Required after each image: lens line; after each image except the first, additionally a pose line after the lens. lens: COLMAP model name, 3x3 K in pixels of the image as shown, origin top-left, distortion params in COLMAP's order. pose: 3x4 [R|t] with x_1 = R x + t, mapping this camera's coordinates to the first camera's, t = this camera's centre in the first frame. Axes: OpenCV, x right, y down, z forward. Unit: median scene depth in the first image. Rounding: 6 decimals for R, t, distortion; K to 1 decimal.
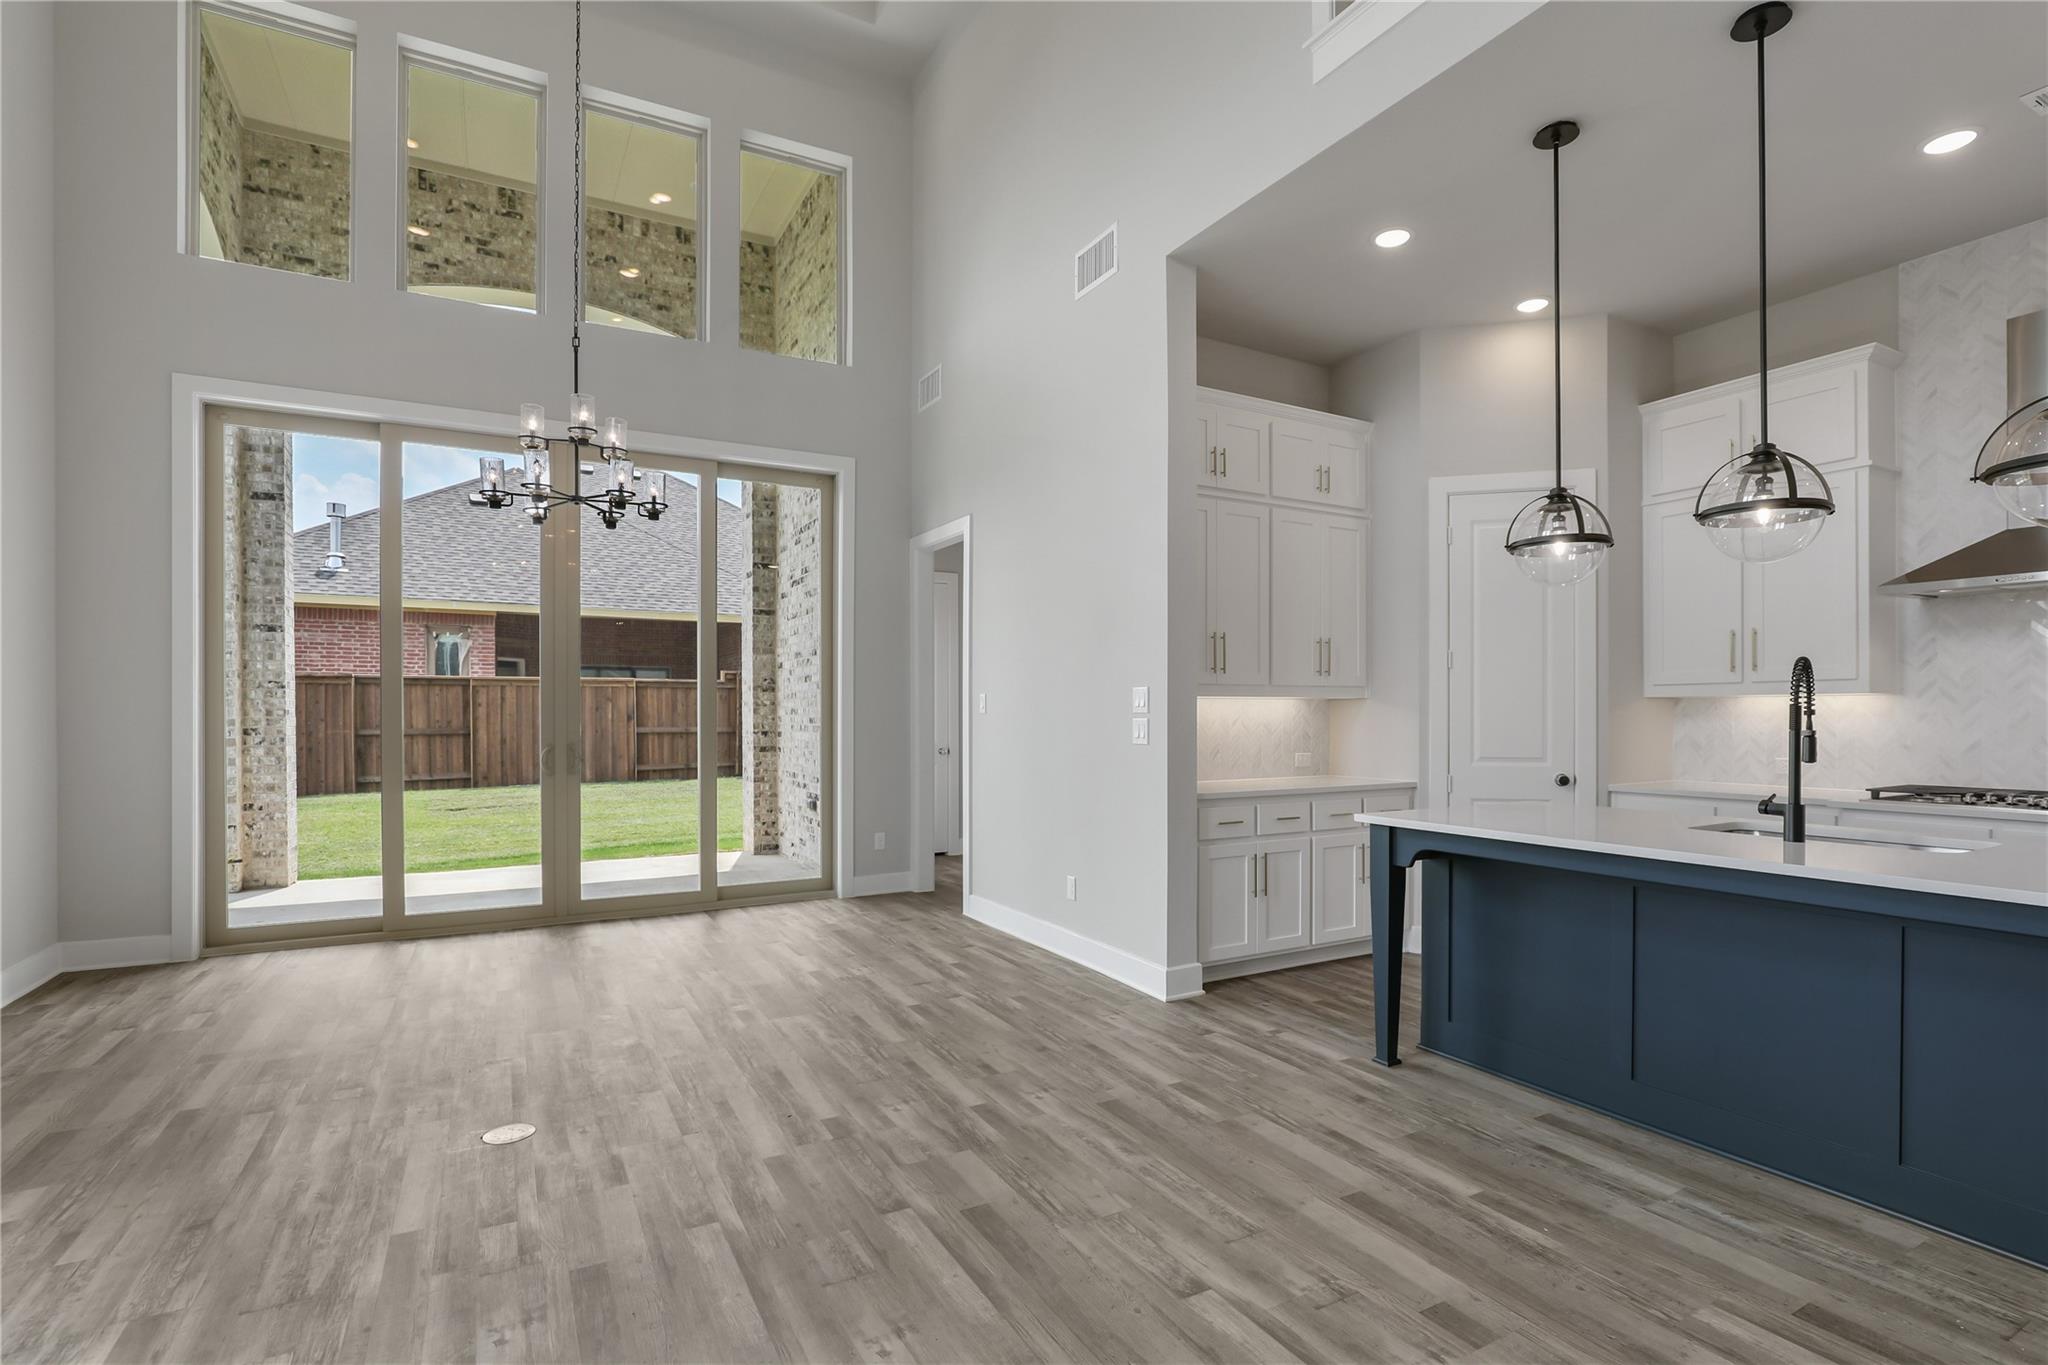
lens RADIAL K [[971.7, 0, 1023.3], [0, 971.7, 709.8], [0, 0, 1]] dist [-0.011982, -0.000030]
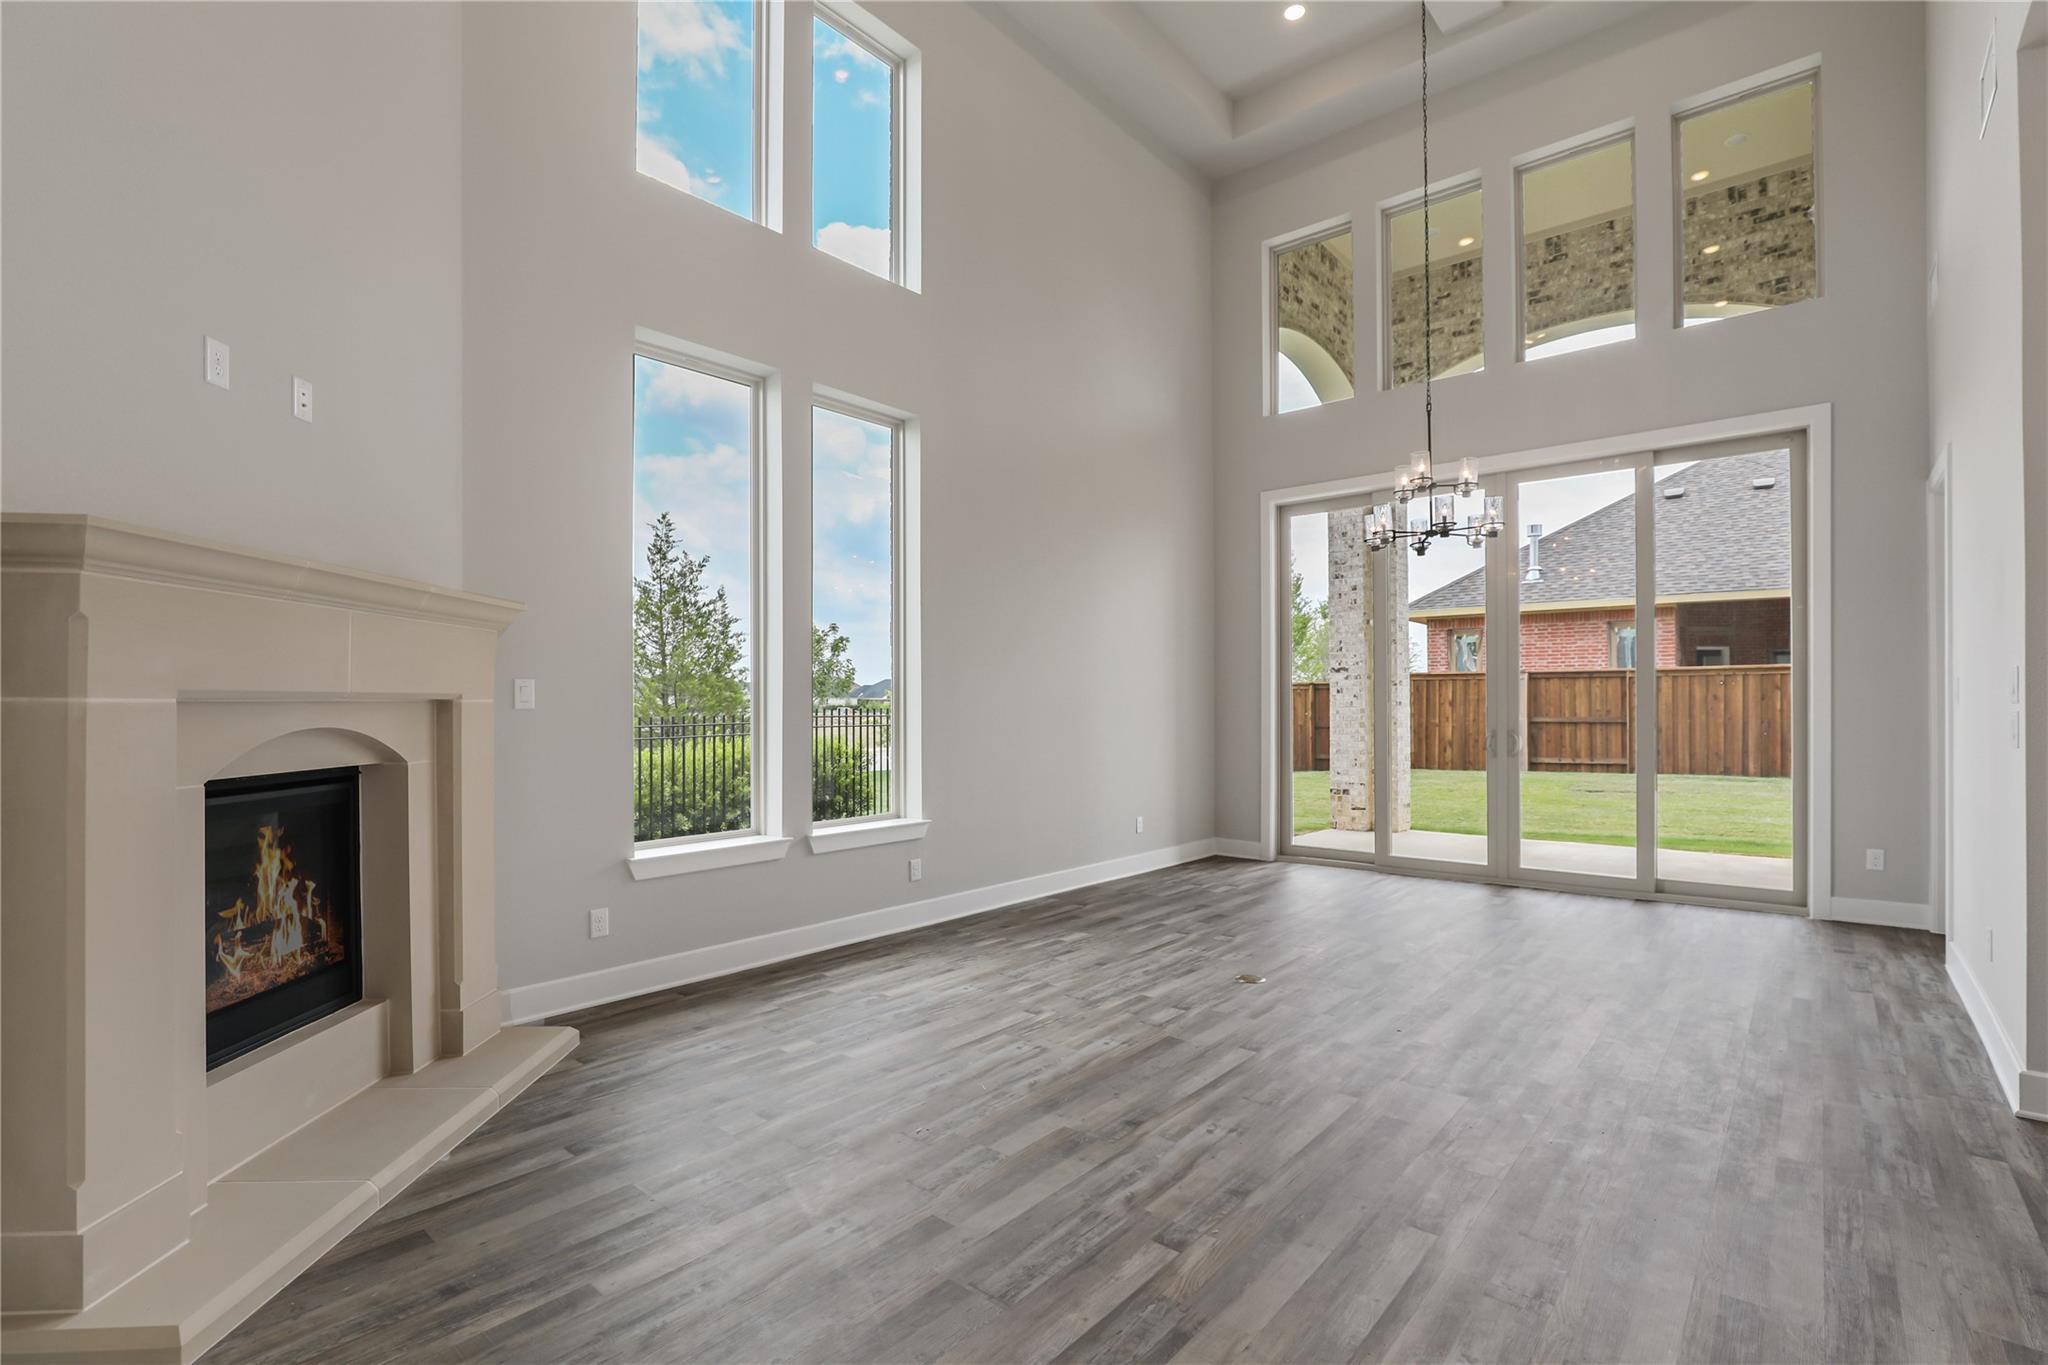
lens RADIAL K [[935.8, 0, 1024.0], [0, 935.8, 682.5], [0, 0, 1]] dist [-0.030812, -0.000157]
pose [[0.352842, -0.022358, -0.935416, 0.254344], [0.004815, 0.999745, -0.022080, -0.000300], [0.935671, 0.003287, 0.352859, 0.049266]]
